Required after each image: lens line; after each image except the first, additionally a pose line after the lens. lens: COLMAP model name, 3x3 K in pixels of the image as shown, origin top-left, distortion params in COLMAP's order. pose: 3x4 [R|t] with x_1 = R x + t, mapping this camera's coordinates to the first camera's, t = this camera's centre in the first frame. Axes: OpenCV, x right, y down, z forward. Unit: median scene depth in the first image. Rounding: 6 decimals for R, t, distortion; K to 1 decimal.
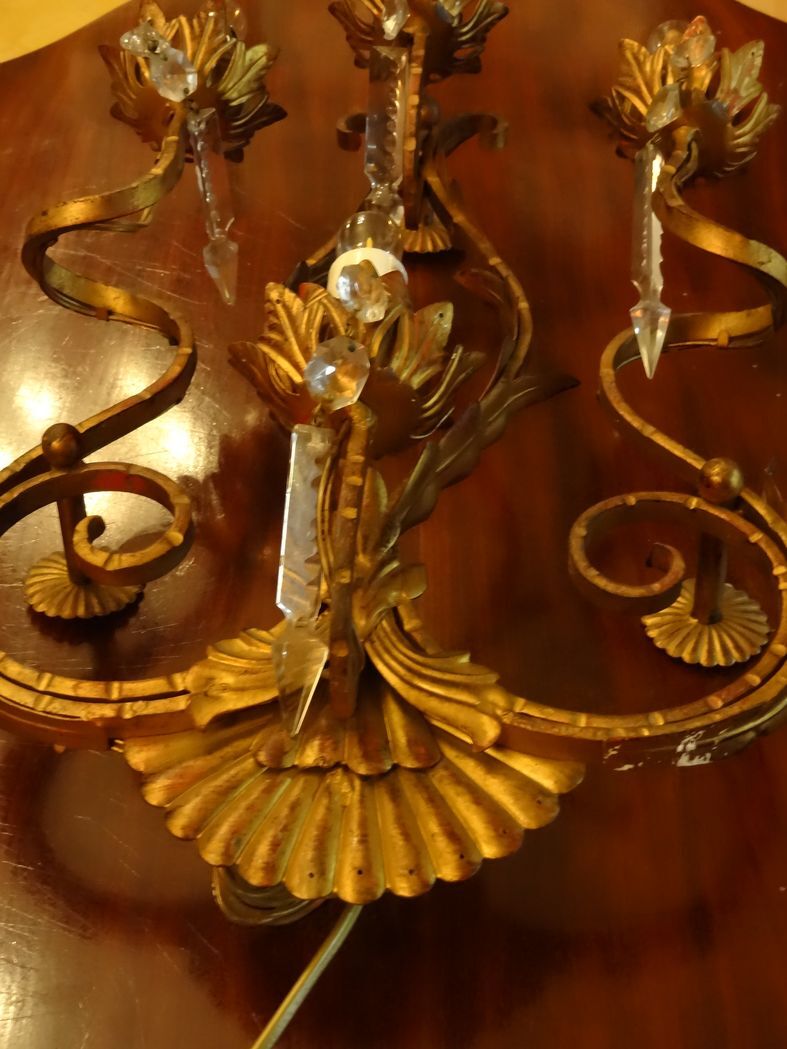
lens RADIAL K [[1383.8, 0, 393.5], [0, 1383.8, 524.5], [0, 0, 1]] dist [-0.016031, 0.007018]
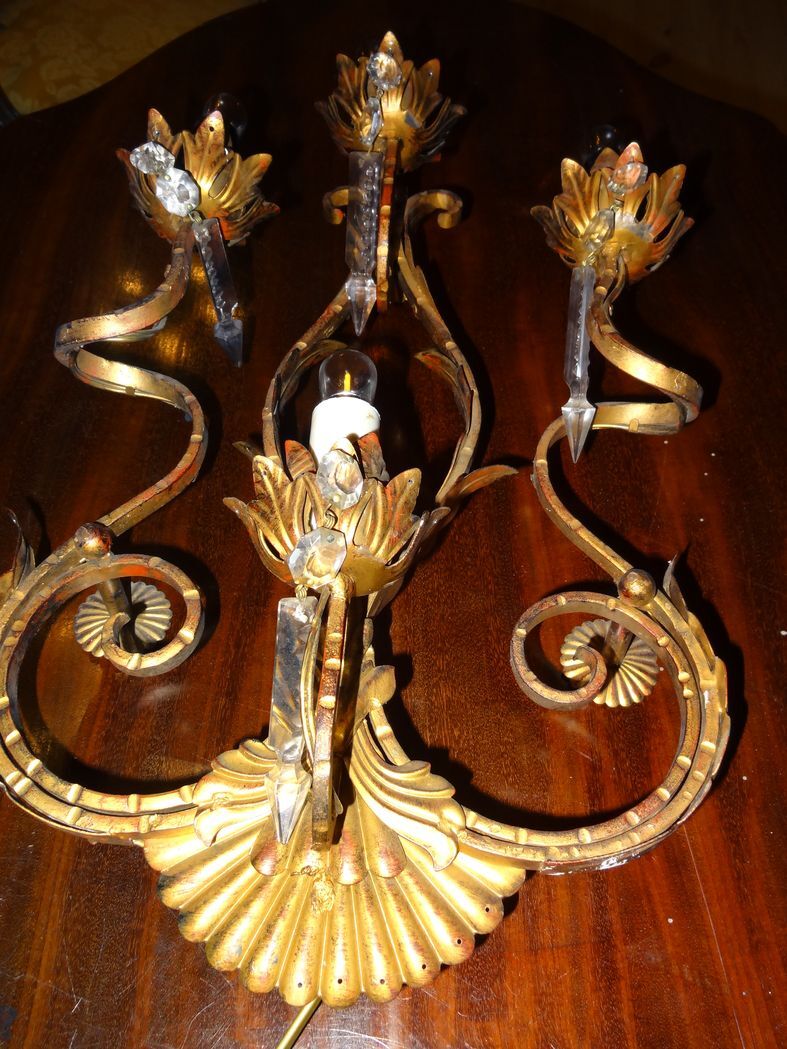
lens RADIAL K [[823.1, 0, 393.5], [0, 823.1, 524.5], [0, 0, 1]] dist [0.002564, 0.002517]
pose [[0.999453, 0.004088, 0.032821, -0.001590], [-0.011098, 0.976252, 0.216353, -0.264915], [-0.031157, -0.216598, 0.975763, 0.343074]]
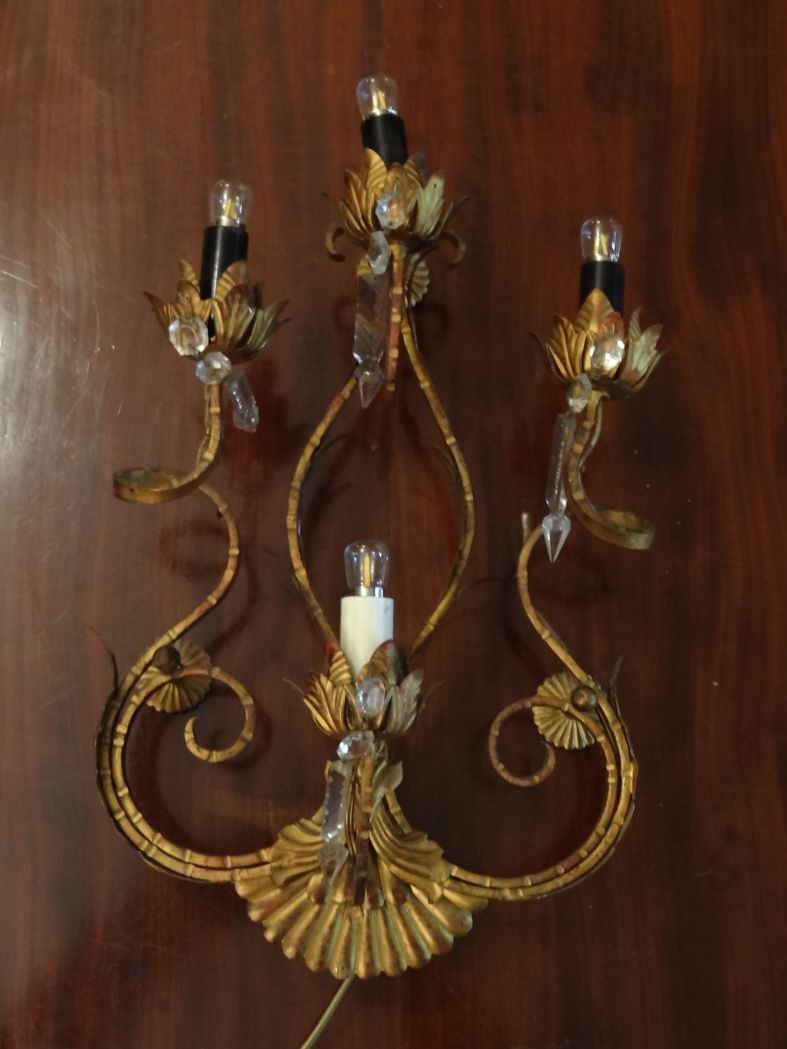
lens RADIAL K [[1383.8, 0, 393.5], [0, 1383.8, 524.5], [0, 0, 1]] dist [-0.016031, 0.007018]
pose [[0.998467, -0.010507, 0.054339, -0.078907], [-0.021937, 0.826273, 0.562843, -1.217521], [-0.050813, -0.563172, 0.824776, -0.230517]]
